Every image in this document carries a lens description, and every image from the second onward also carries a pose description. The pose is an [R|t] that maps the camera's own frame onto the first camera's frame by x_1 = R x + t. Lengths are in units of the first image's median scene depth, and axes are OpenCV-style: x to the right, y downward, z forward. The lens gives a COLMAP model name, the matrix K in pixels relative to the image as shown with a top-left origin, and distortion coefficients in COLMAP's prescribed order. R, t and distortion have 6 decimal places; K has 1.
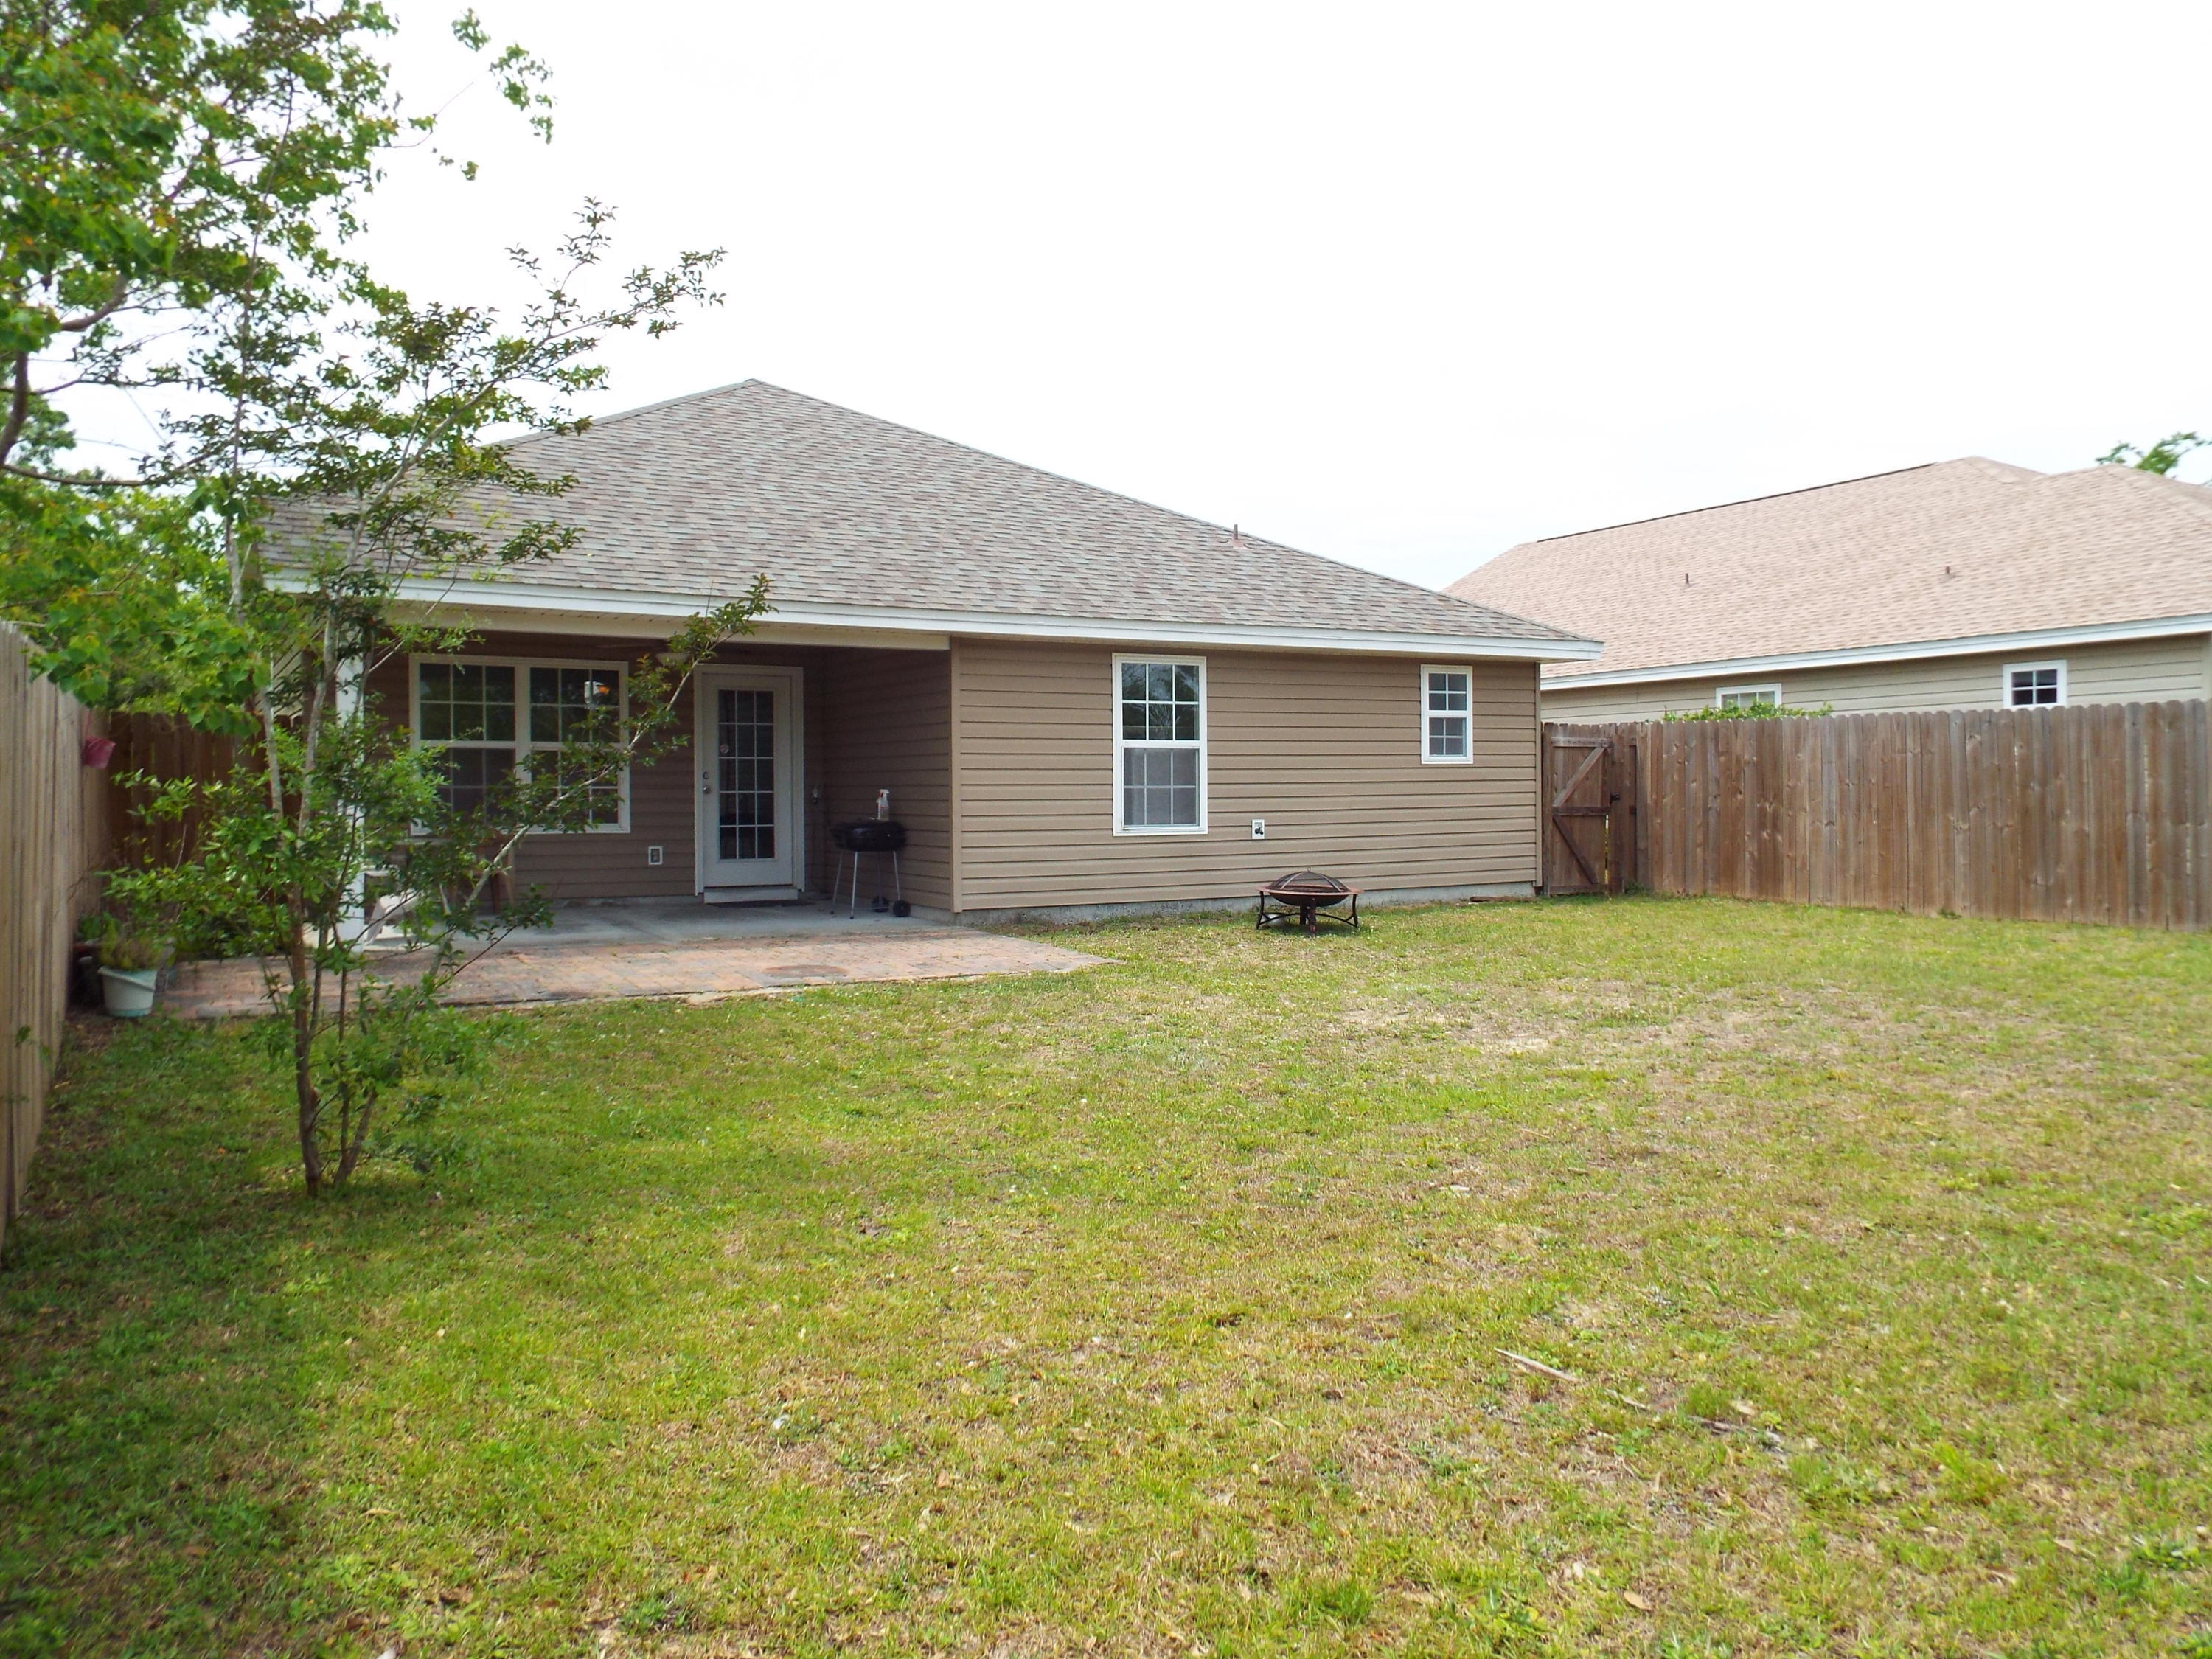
lens RADIAL K [[1592.6, 0, 1095.6], [0, 1592.6, 808.4], [0, 0, 1]] dist [-0.060332, 0.066317]
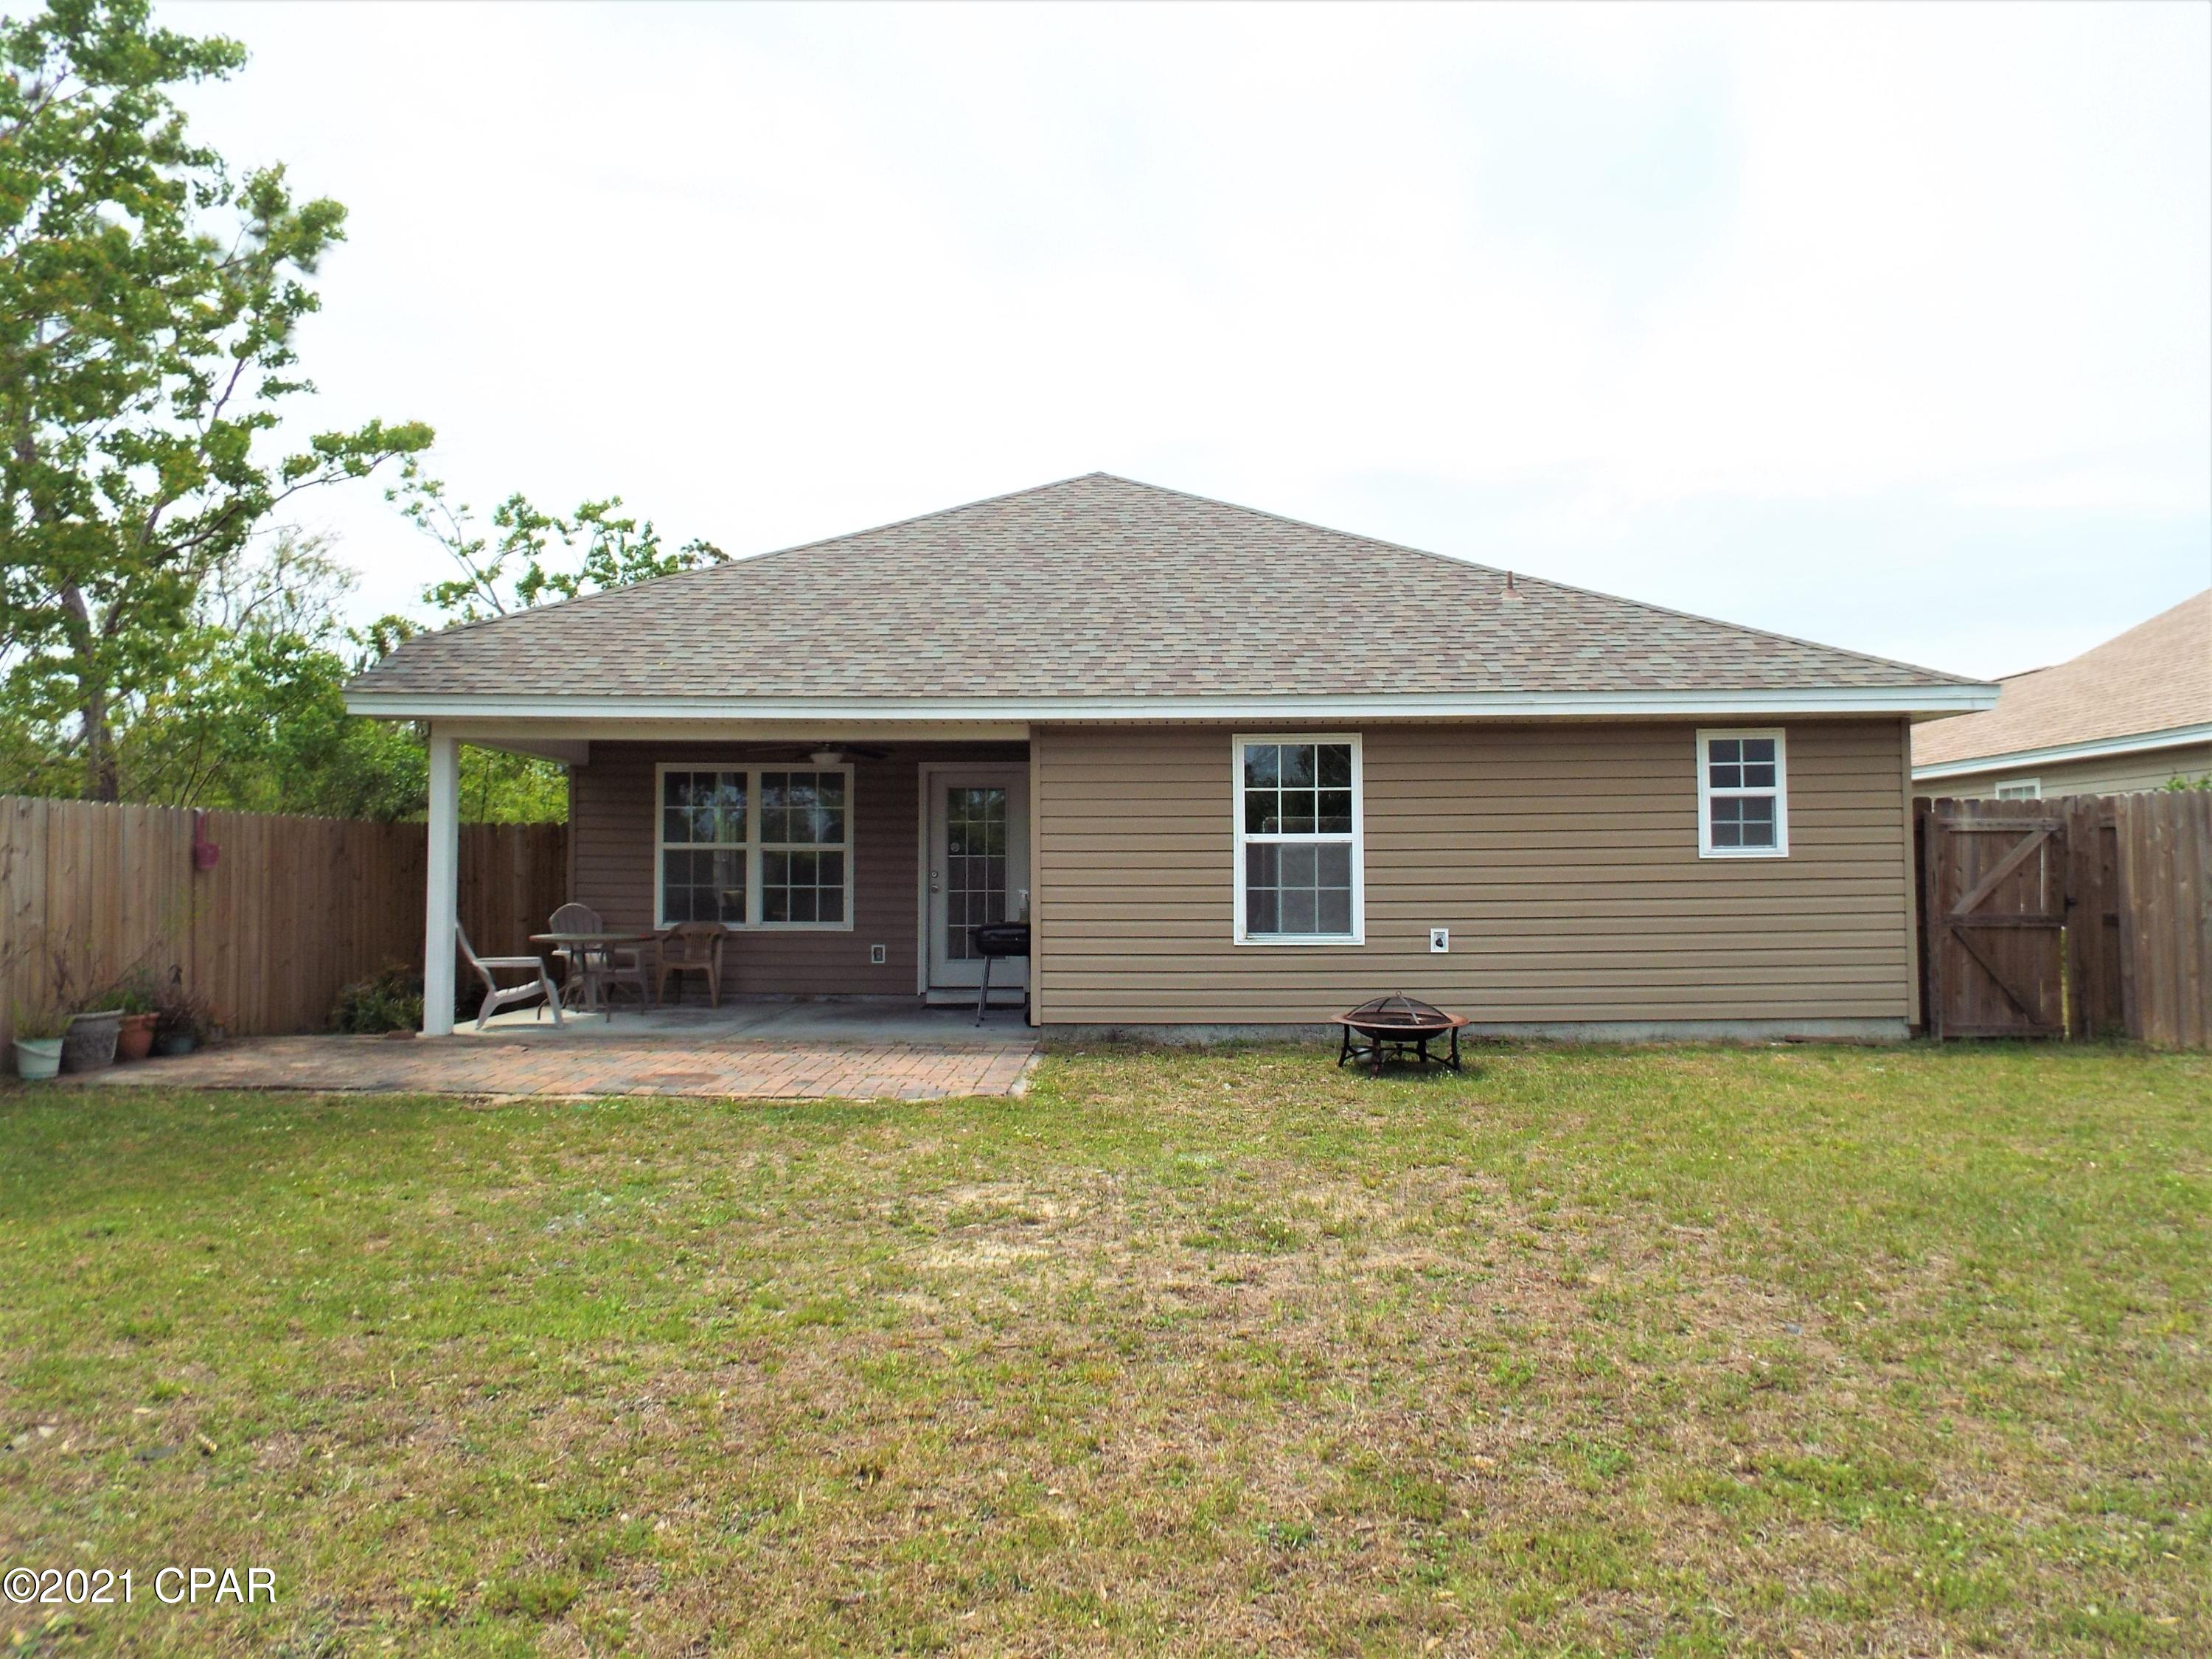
lens RADIAL K [[1592.6, 0, 1095.6], [0, 1592.6, 808.4], [0, 0, 1]] dist [-0.060332, 0.066317]
pose [[0.857115, -0.021999, -0.514656, 0.358227], [-0.007258, 0.998473, -0.054766, -0.008190], [0.515075, 0.050676, 0.855646, 0.199480]]
